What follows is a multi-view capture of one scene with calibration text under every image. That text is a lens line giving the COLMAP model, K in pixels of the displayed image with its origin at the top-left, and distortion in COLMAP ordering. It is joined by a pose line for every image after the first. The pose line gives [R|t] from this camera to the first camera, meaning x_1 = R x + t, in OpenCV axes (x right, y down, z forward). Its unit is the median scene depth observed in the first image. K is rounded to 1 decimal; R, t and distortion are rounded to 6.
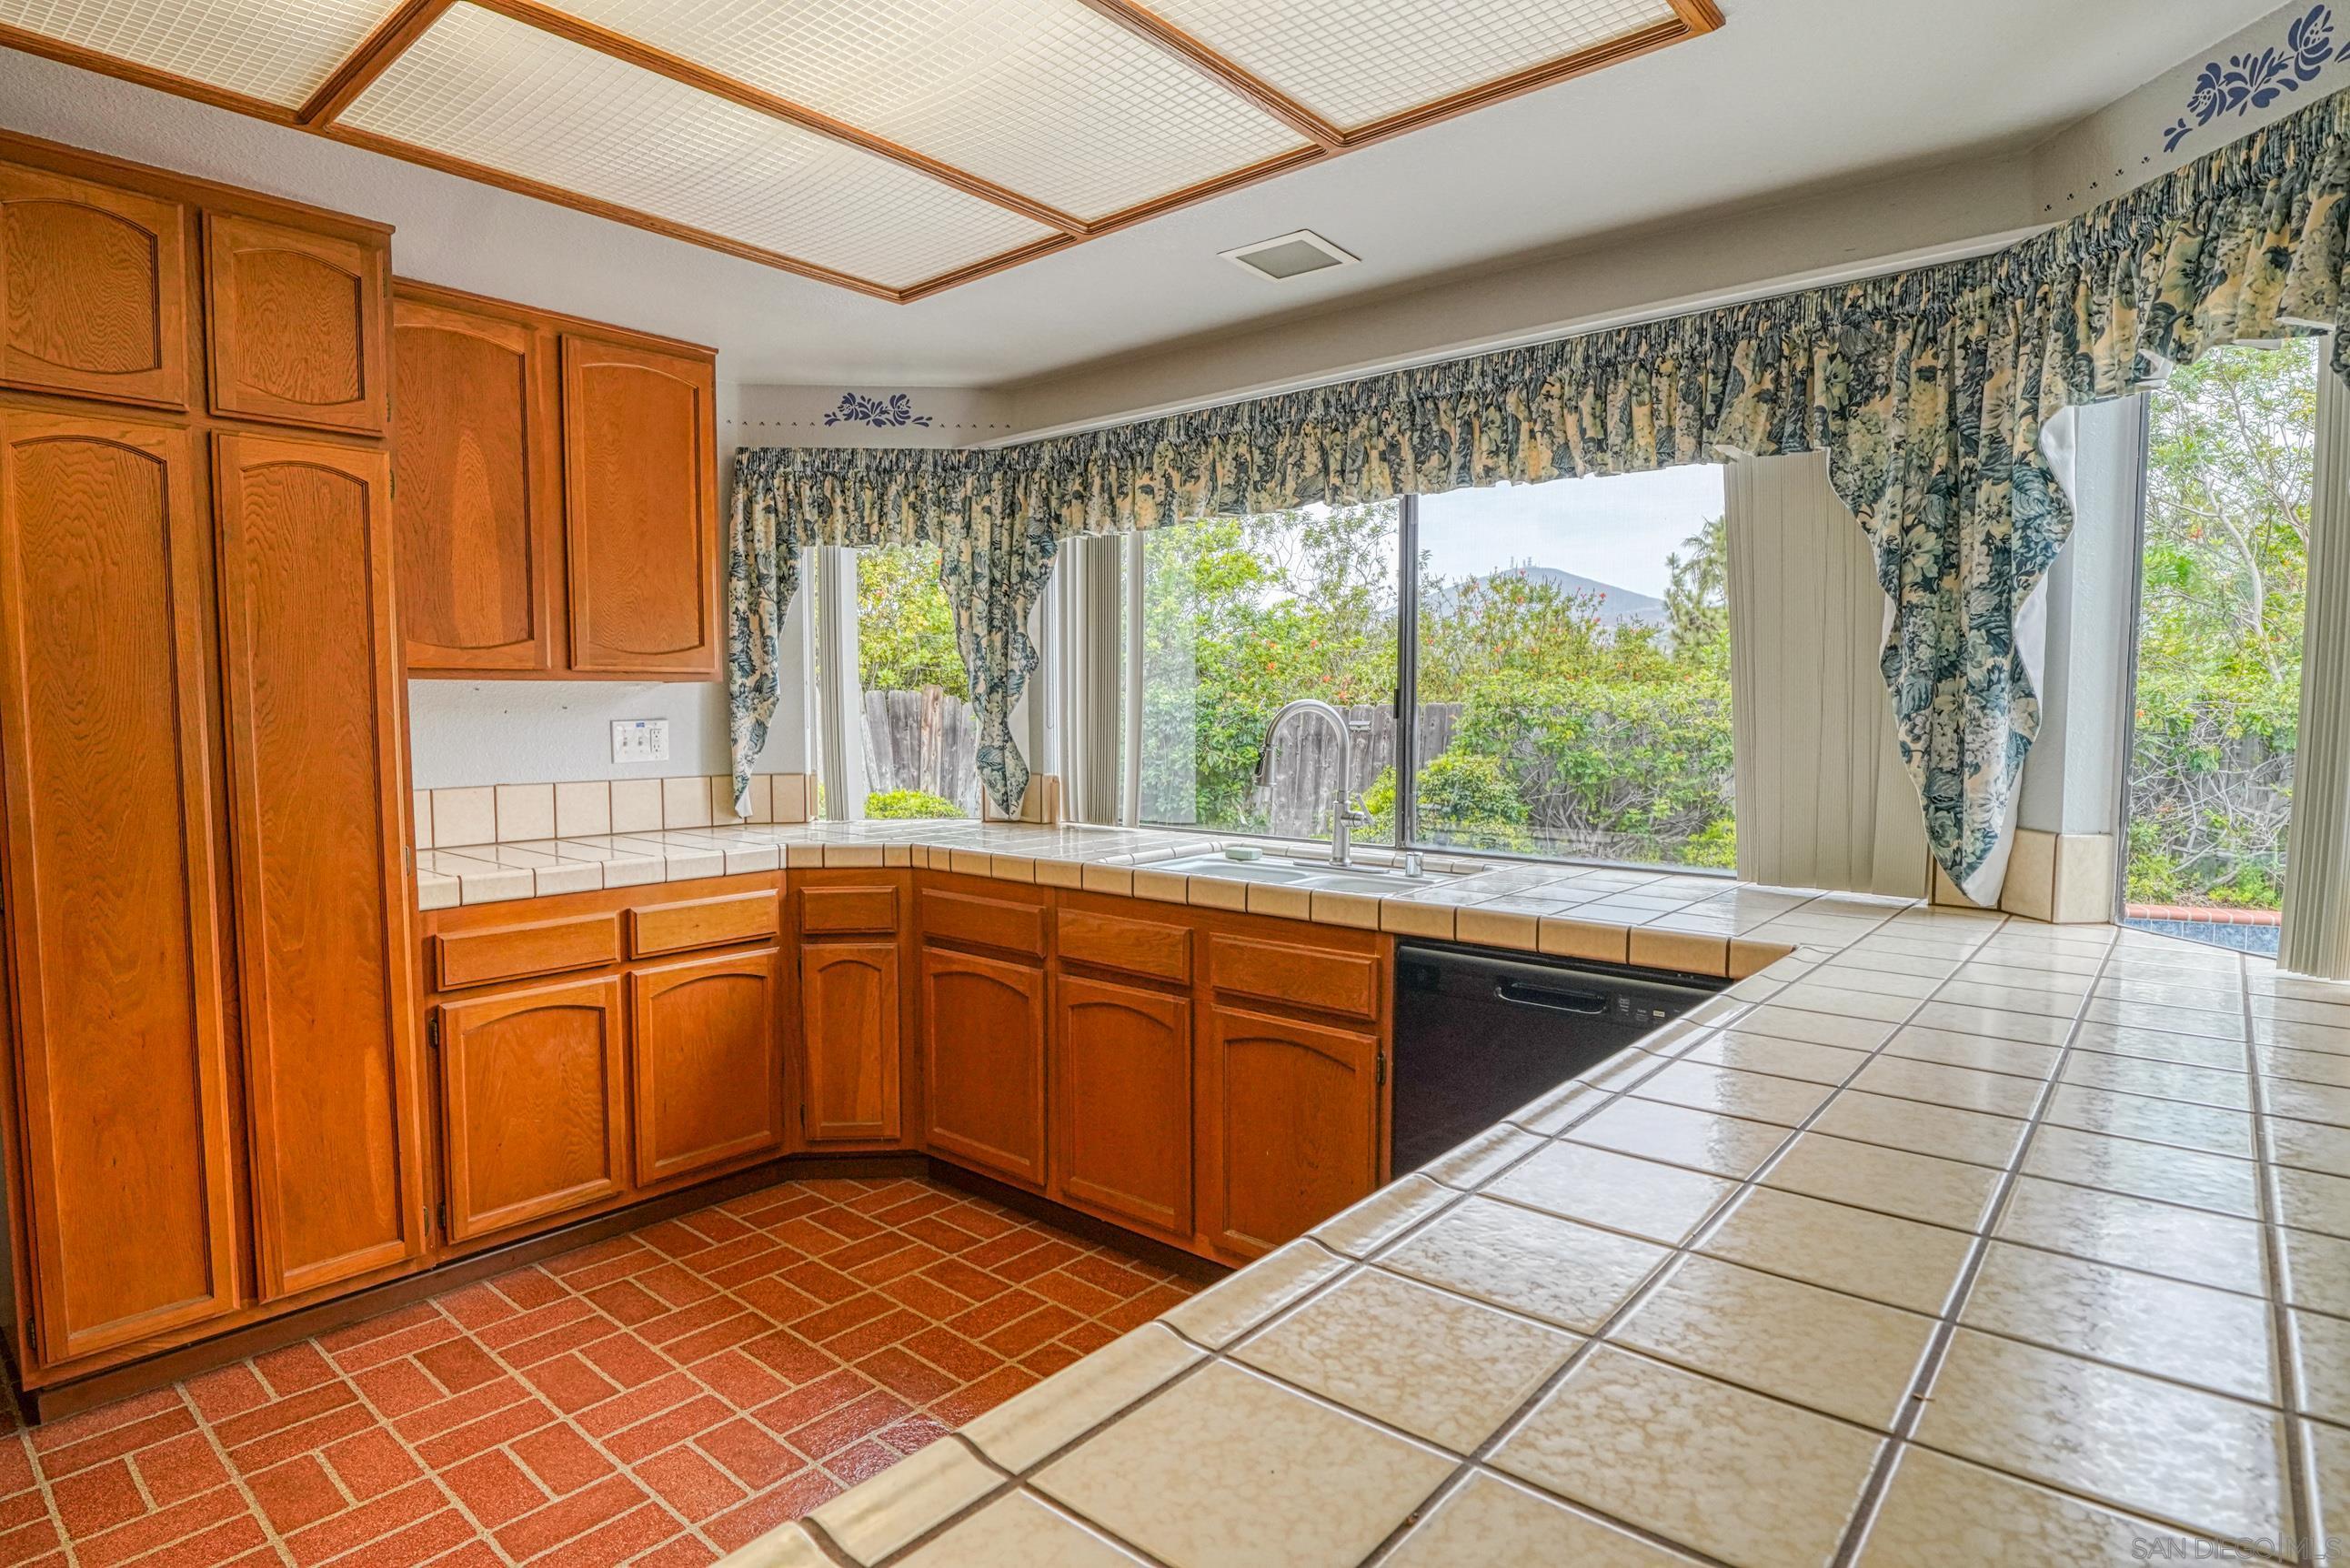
lens RADIAL K [[1249.9, 0, 1153.2], [0, 1249.9, 784.2], [0, 0, 1]] dist [-0.020423, -0.001349]
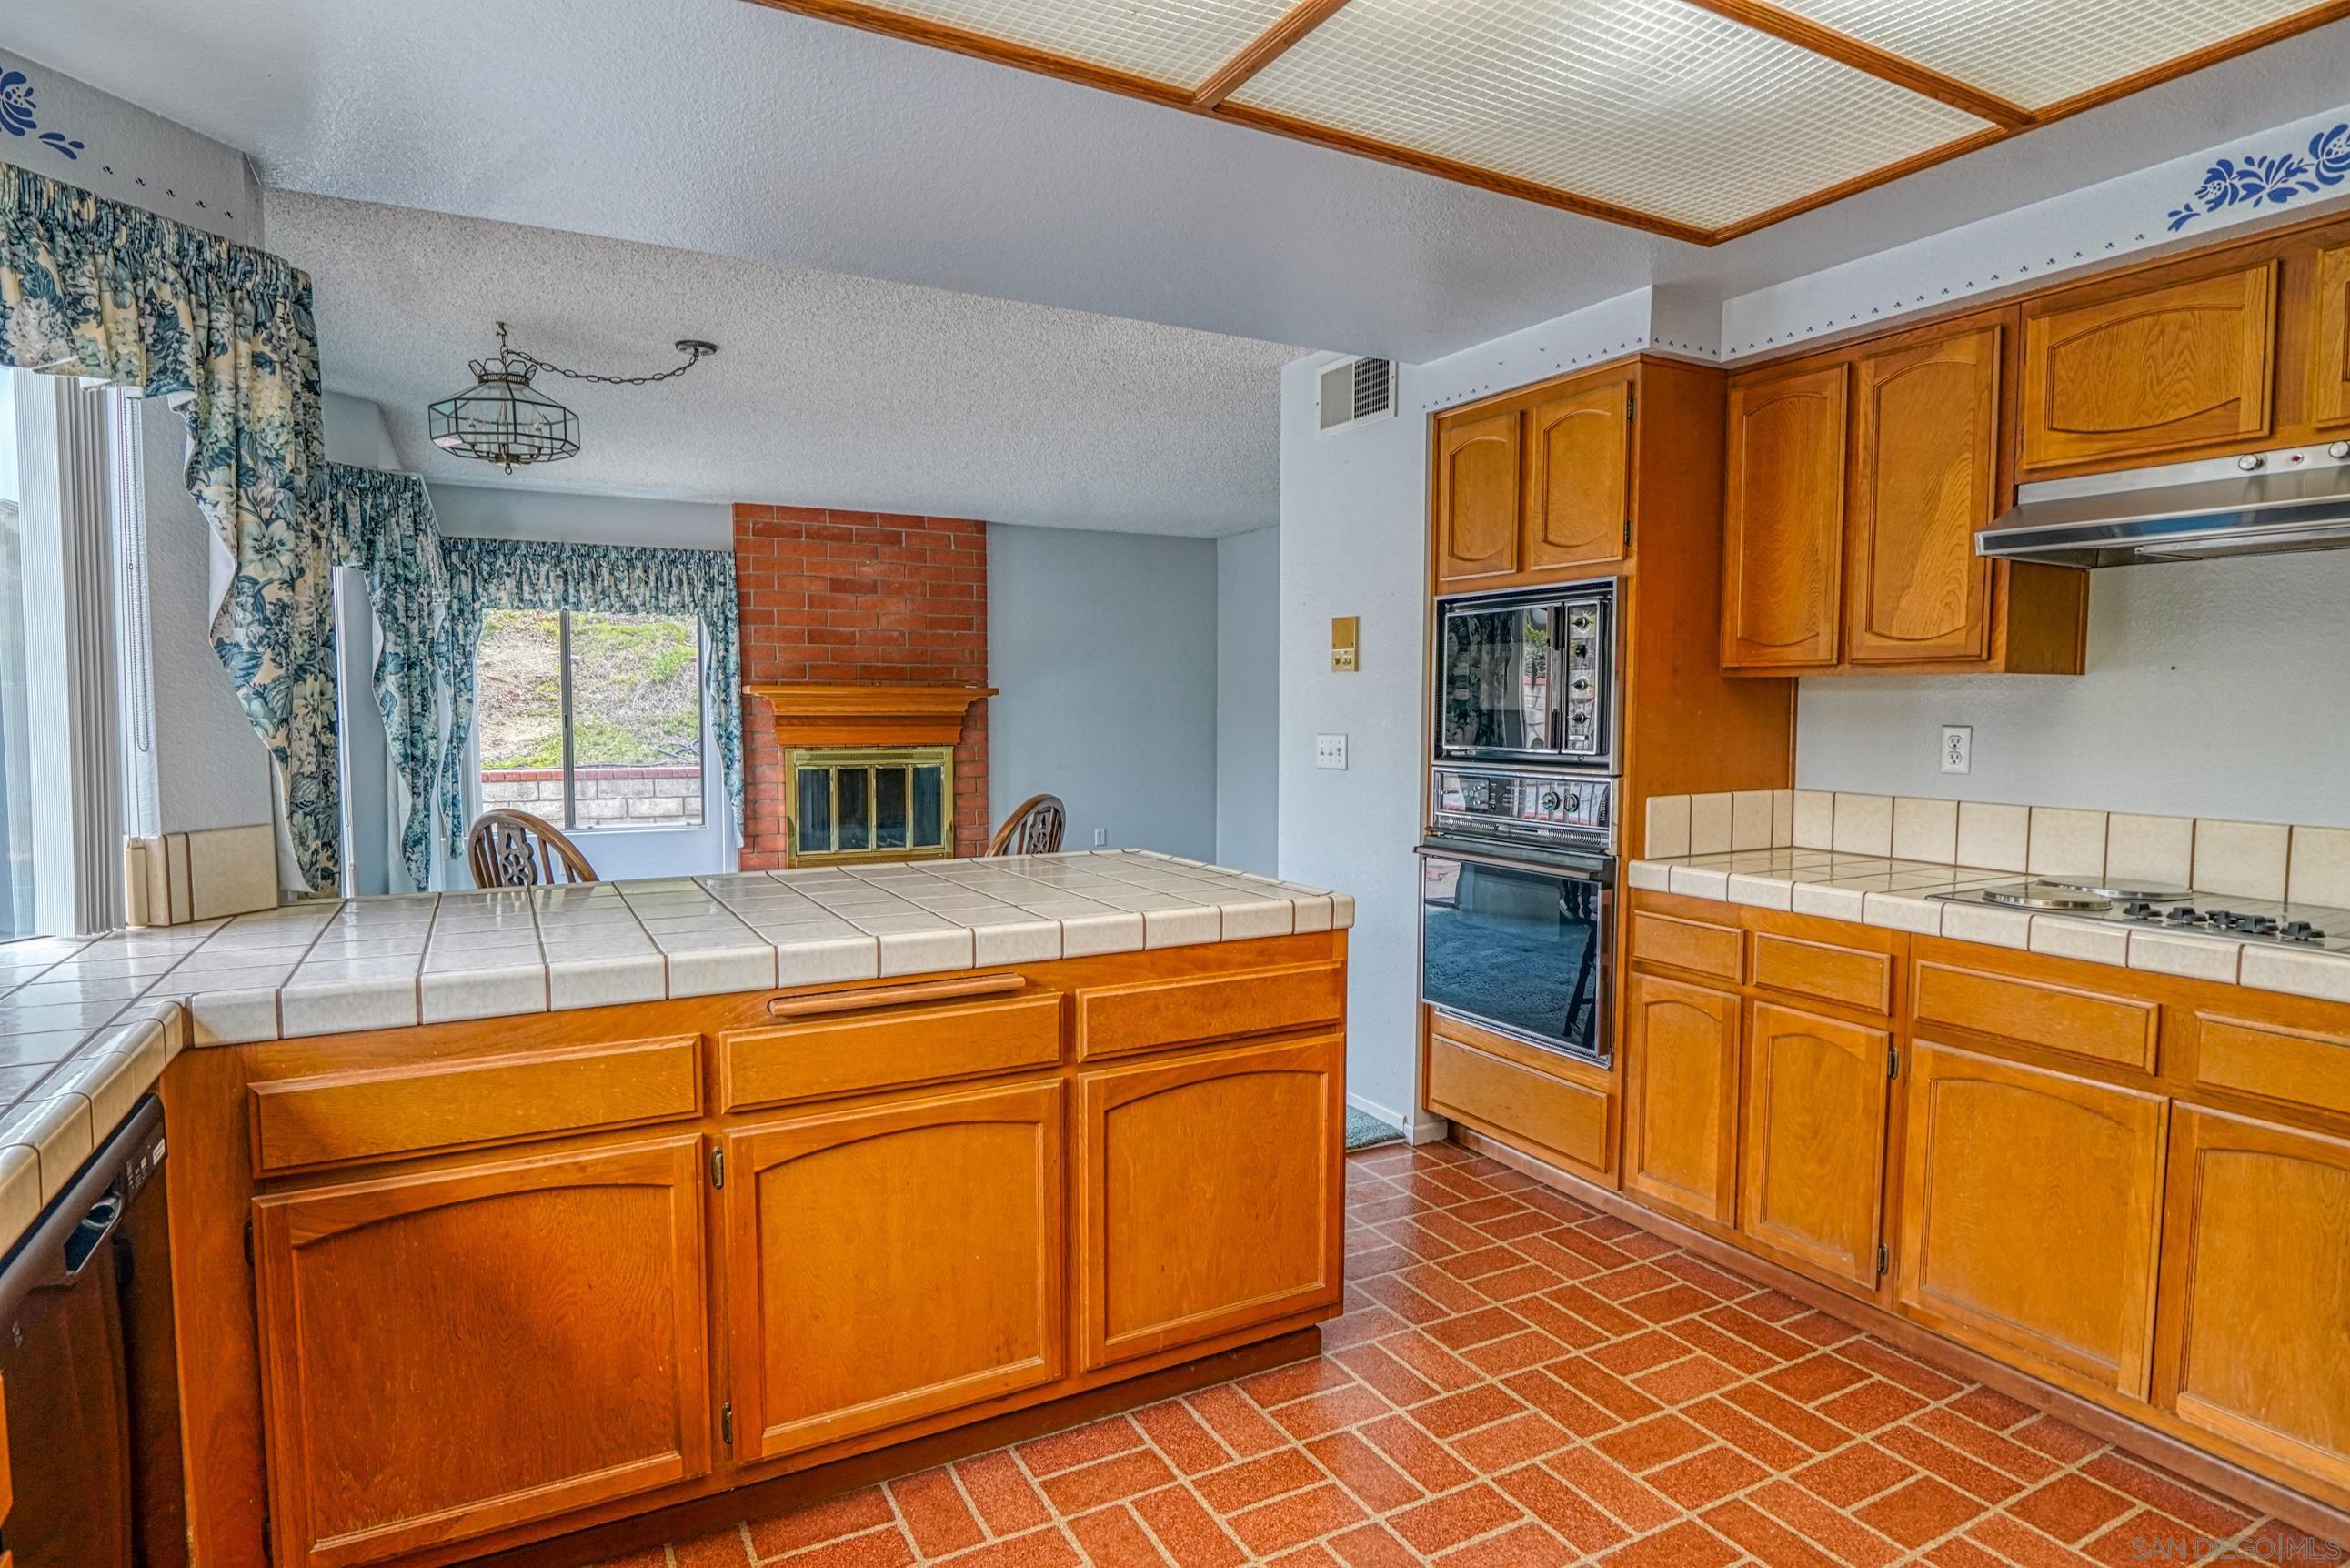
lens RADIAL K [[1249.9, 0, 1148.8], [0, 1249.9, 783.5], [0, 0, 1]] dist [-0.020423, -0.001349]
pose [[-0.932253, -0.026098, 0.360865, -0.237343], [0.021406, 0.991669, 0.127018, -0.065205], [-0.361174, 0.126138, -0.923928, 0.975573]]
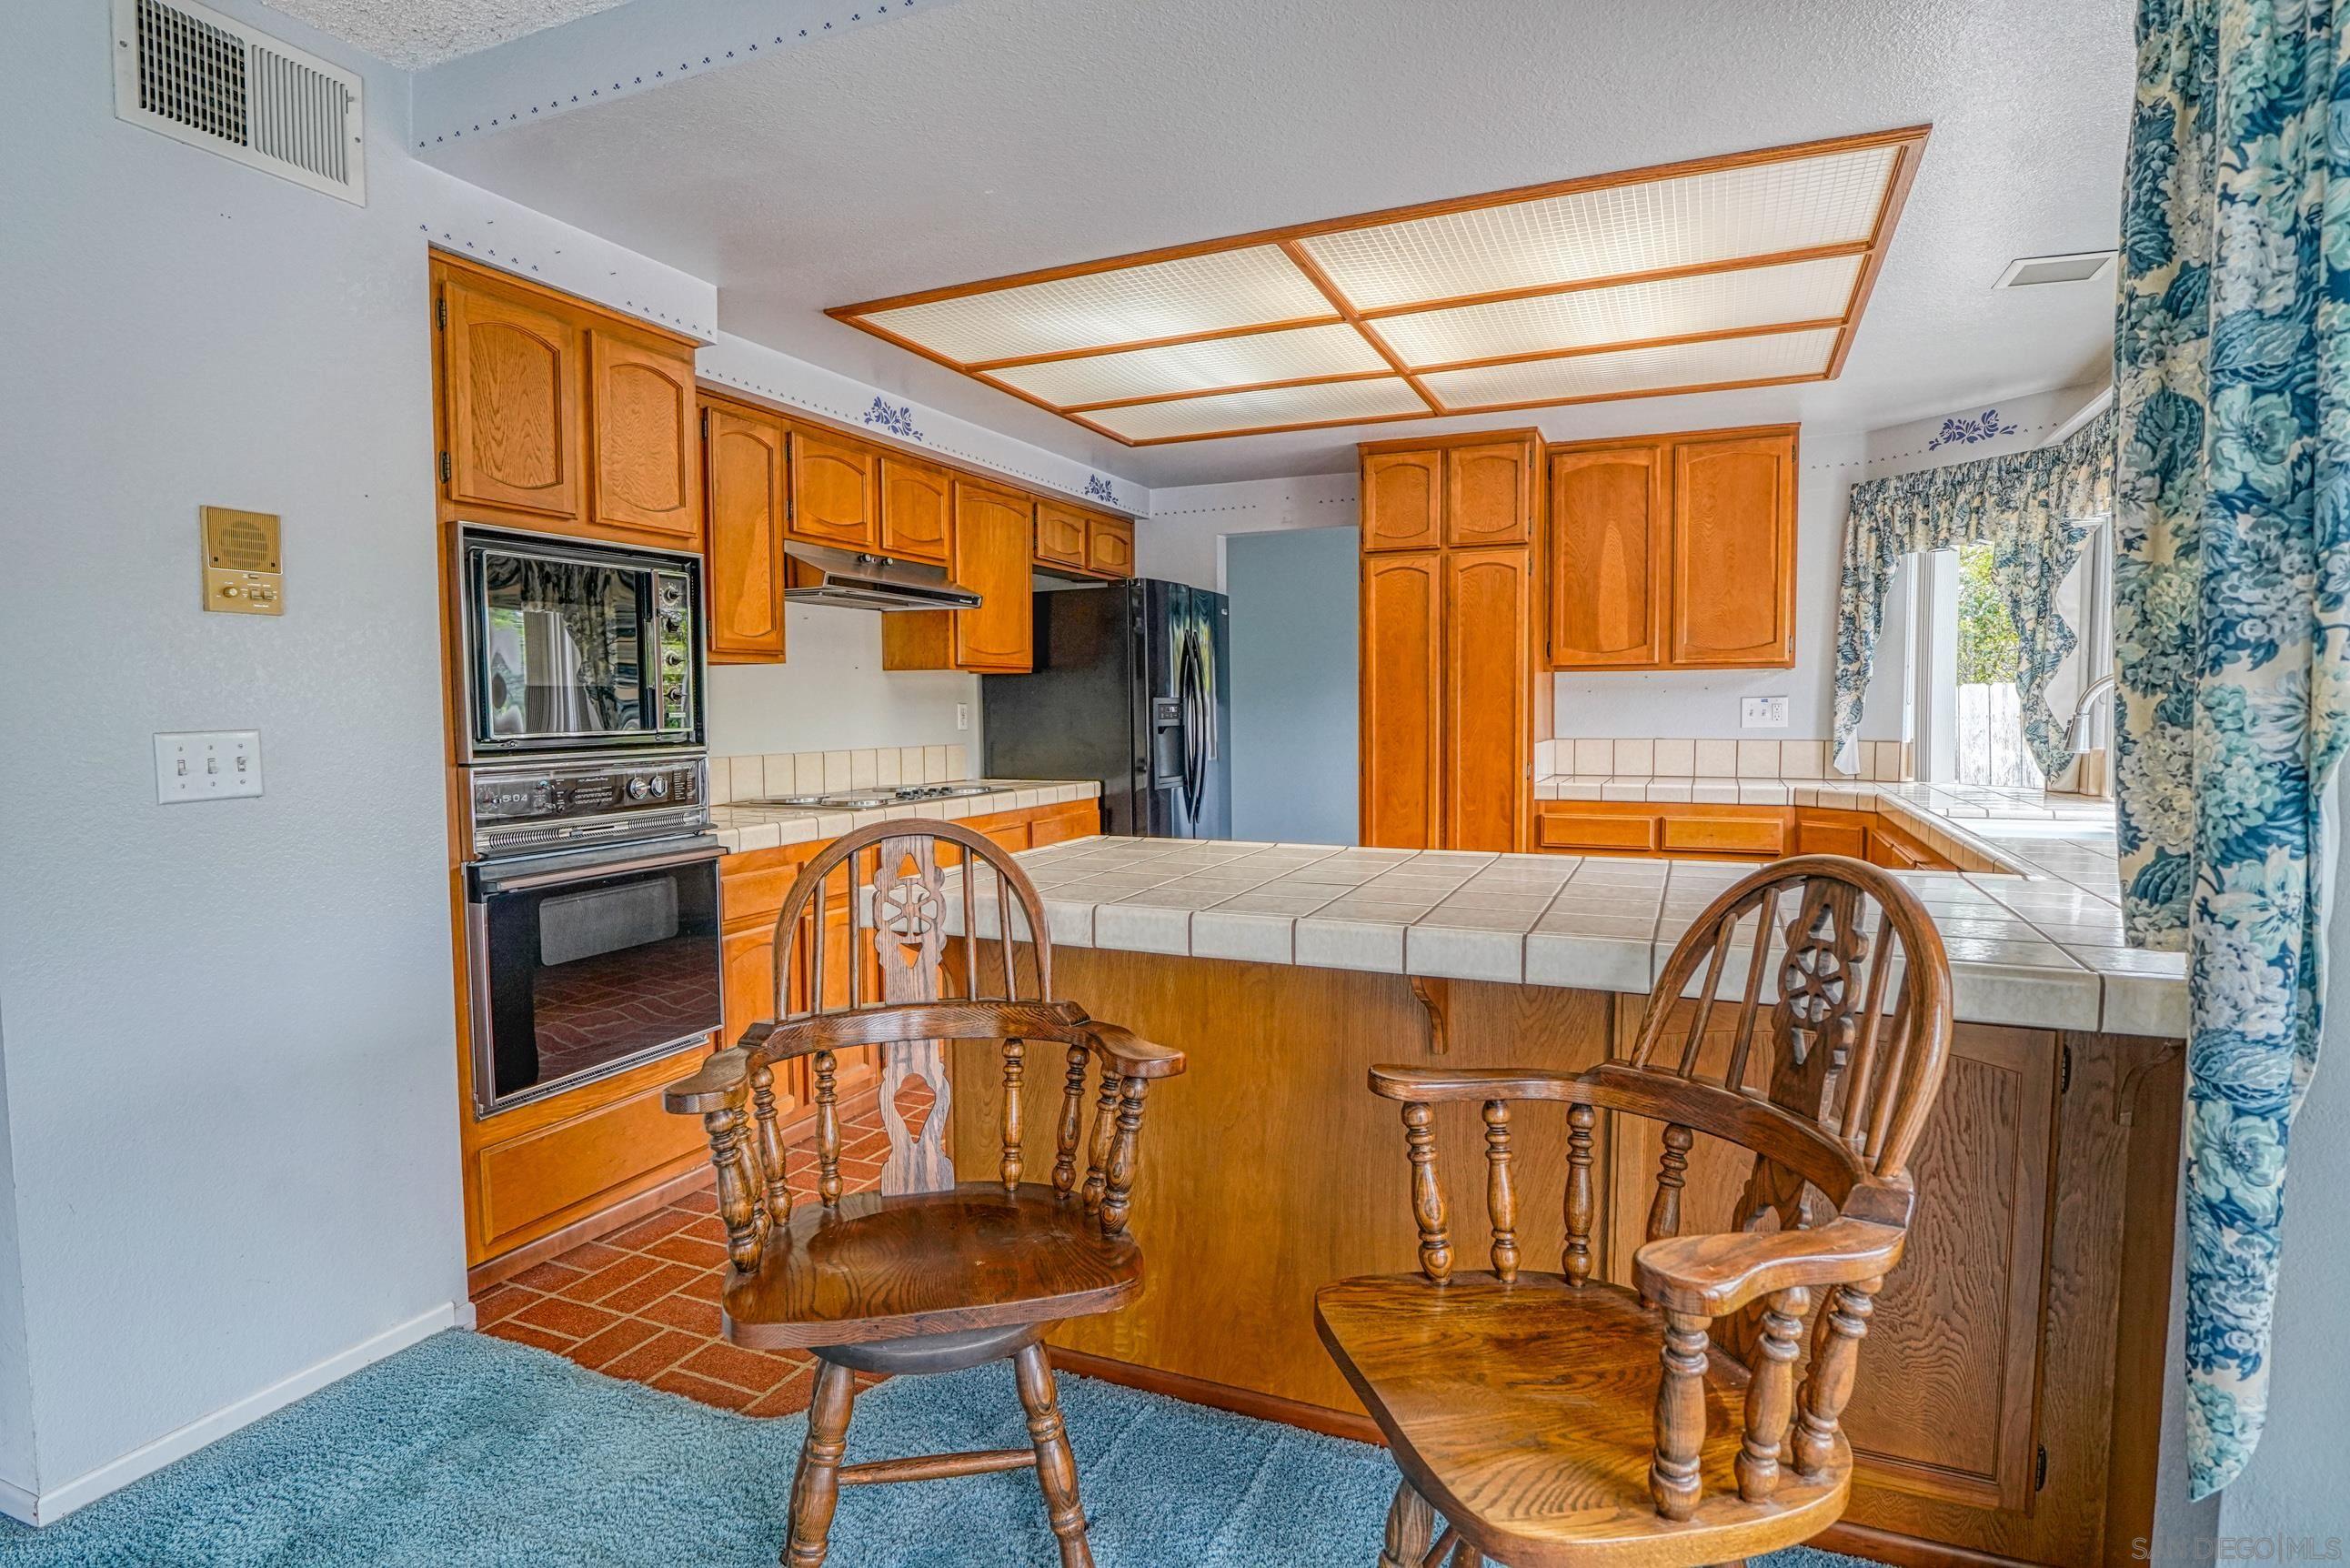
lens RADIAL K [[1249.9, 0, 1136.7], [0, 1249.9, 782.9], [0, 0, 1]] dist [-0.020423, -0.001349]
pose [[0.282171, 0.058324, -0.957590, 0.883963], [-0.056693, 0.997420, 0.044044, 0.027188], [0.957688, 0.041860, 0.284750, -0.069528]]
